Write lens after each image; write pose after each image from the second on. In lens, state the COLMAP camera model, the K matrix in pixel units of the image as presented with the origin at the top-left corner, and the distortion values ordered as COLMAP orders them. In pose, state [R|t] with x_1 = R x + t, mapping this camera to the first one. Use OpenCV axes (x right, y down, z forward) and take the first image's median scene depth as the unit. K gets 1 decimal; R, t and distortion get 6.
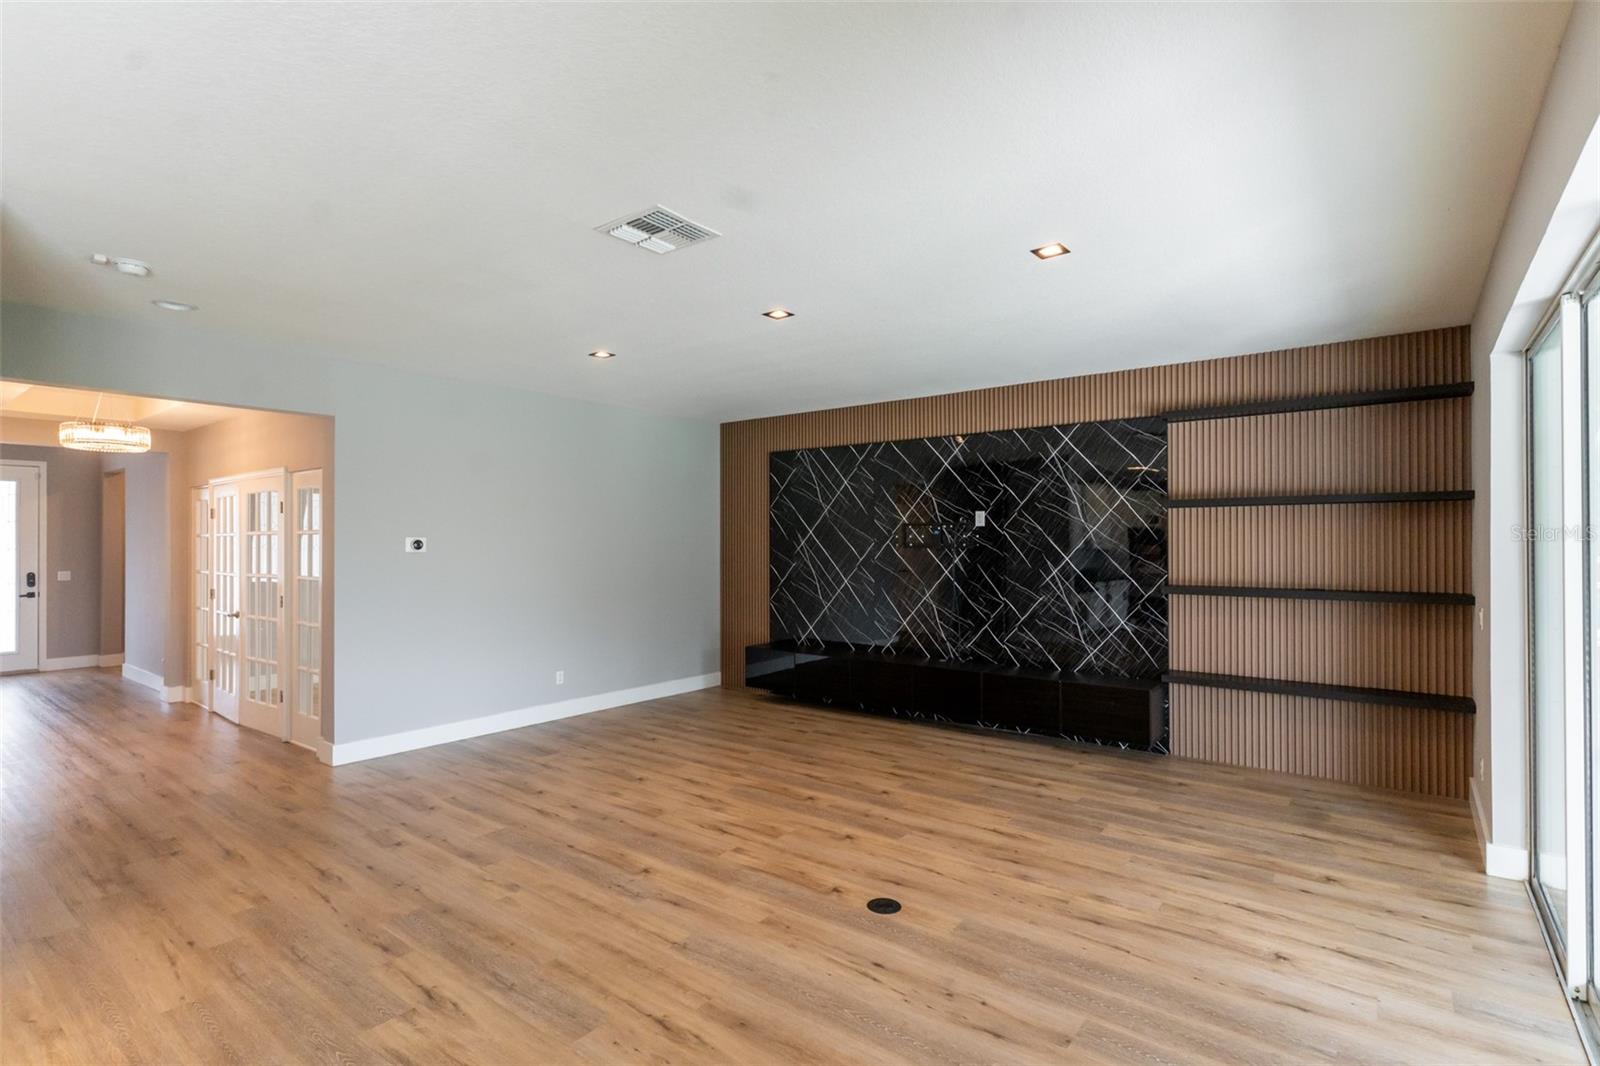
lens RADIAL K [[760.9, 0, 804.5], [0, 760.9, 537.7], [0, 0, 1]] dist [0.001449, -0.007010]
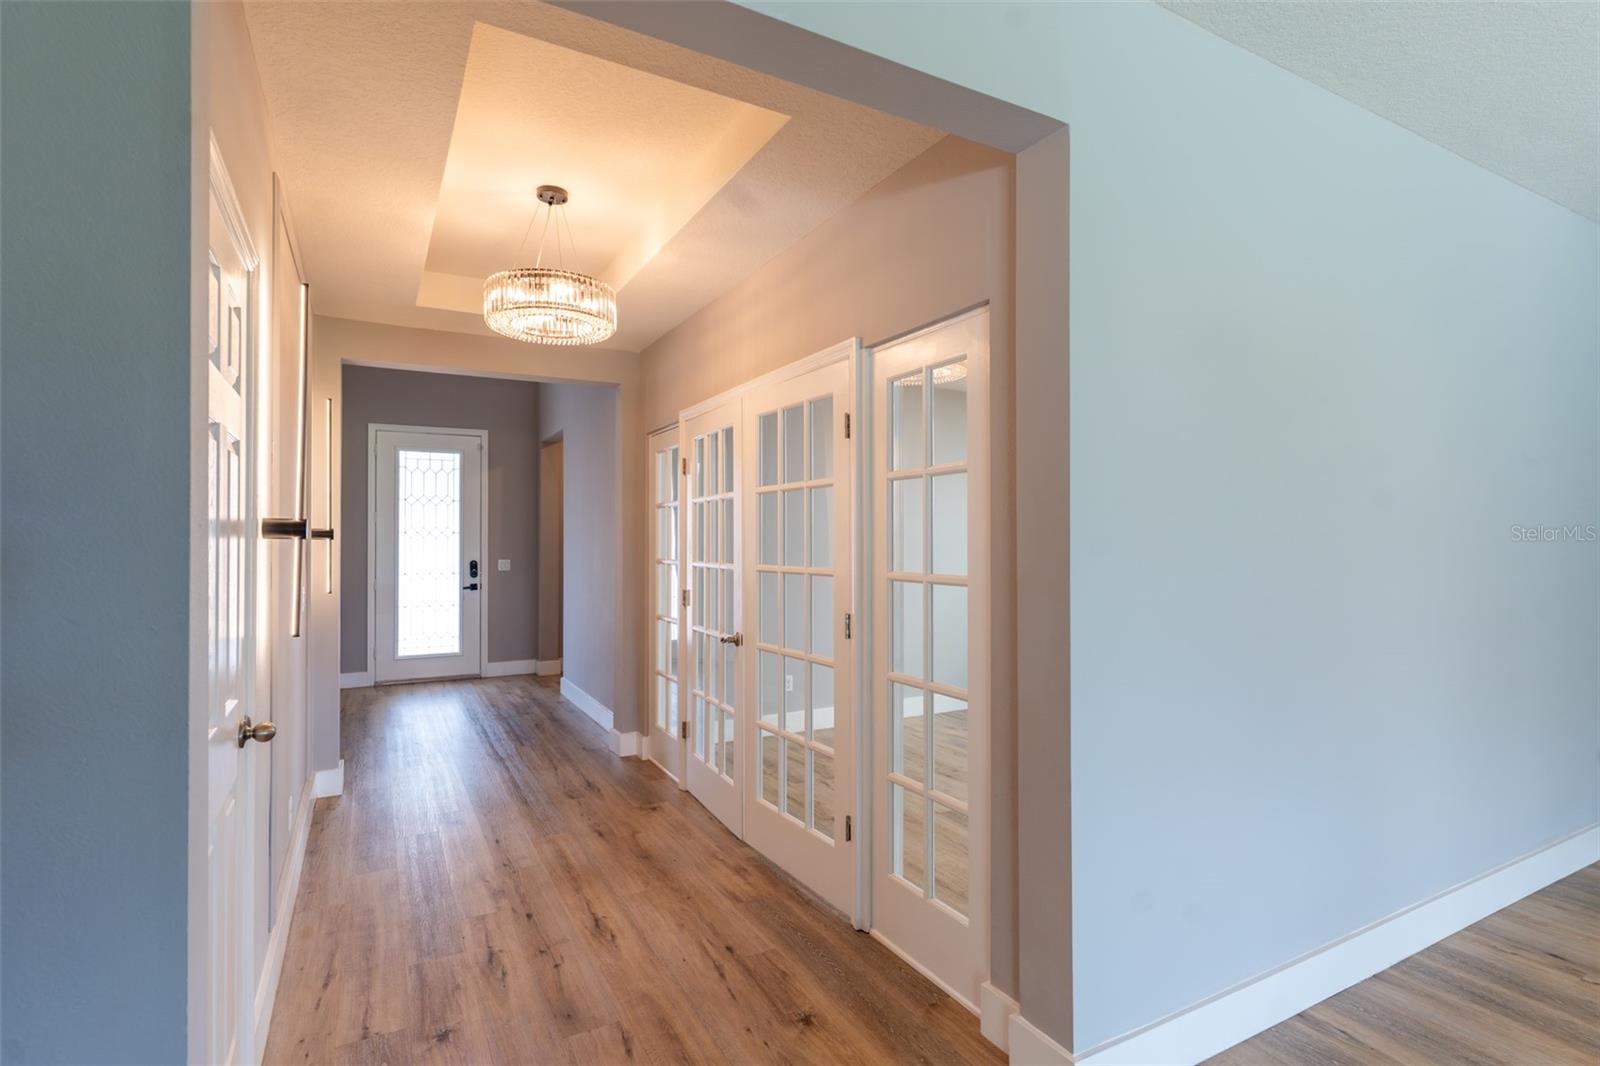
lens RADIAL K [[774.7, 0, 800.0], [0, 774.7, 533.0], [0, 0, 1]] dist [-0.001139, -0.000433]
pose [[0.913949, -0.003426, -0.405815, -0.550773], [0.002495, 0.999993, -0.002823, 0.030365], [0.405822, 0.001568, 0.913951, 0.581930]]
